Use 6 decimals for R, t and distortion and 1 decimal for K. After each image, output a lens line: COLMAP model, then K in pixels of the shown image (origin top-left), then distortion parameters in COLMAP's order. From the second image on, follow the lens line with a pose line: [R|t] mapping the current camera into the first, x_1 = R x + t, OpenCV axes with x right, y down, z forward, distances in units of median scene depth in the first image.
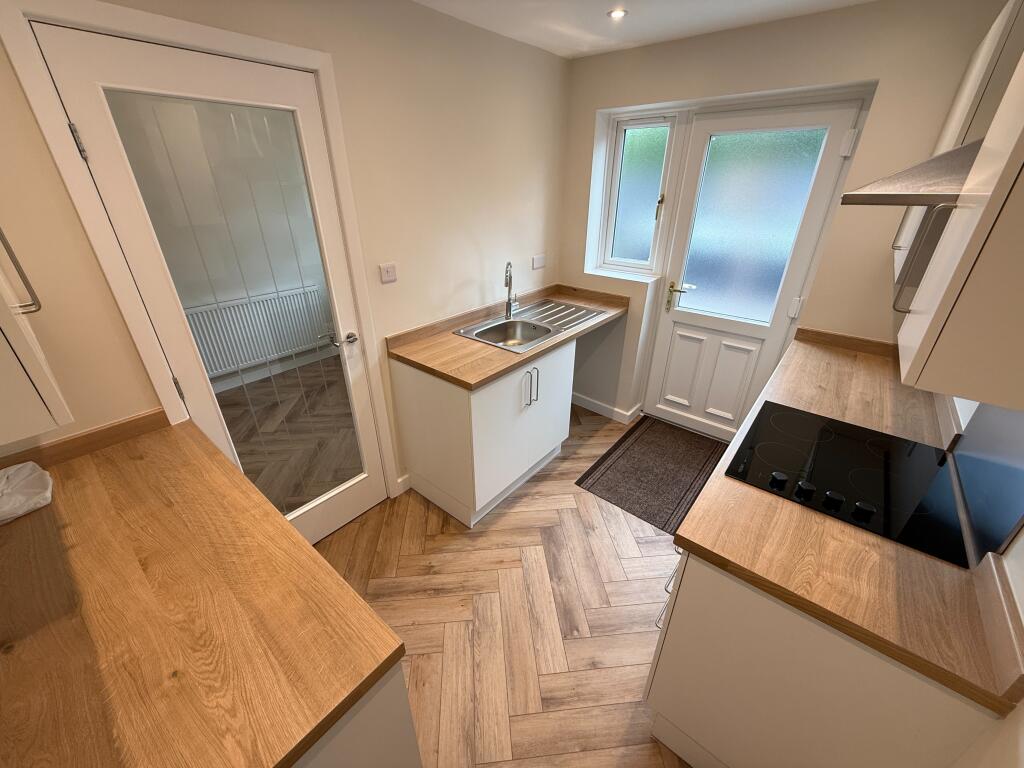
lens RADIAL K [[407.2, 0, 510.5], [0, 407.2, 384.7], [0, 0, 1]] dist [-0.001550, 0.000056]
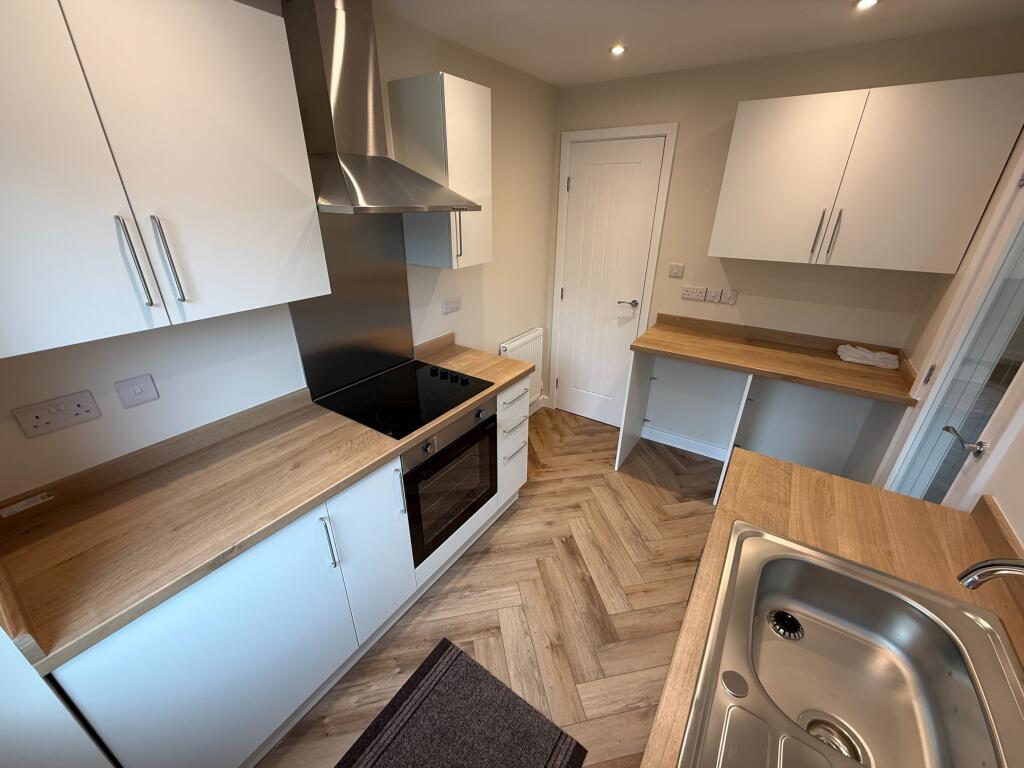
lens RADIAL K [[407.2, 0, 509.1], [0, 407.2, 384.8], [0, 0, 1]] dist [-0.001550, 0.000056]
pose [[-0.995143, 0.037766, -0.090908, 0.382792], [-0.047620, 0.623551, 0.780331, -0.628243], [0.086156, 0.780870, -0.618724, 1.238660]]
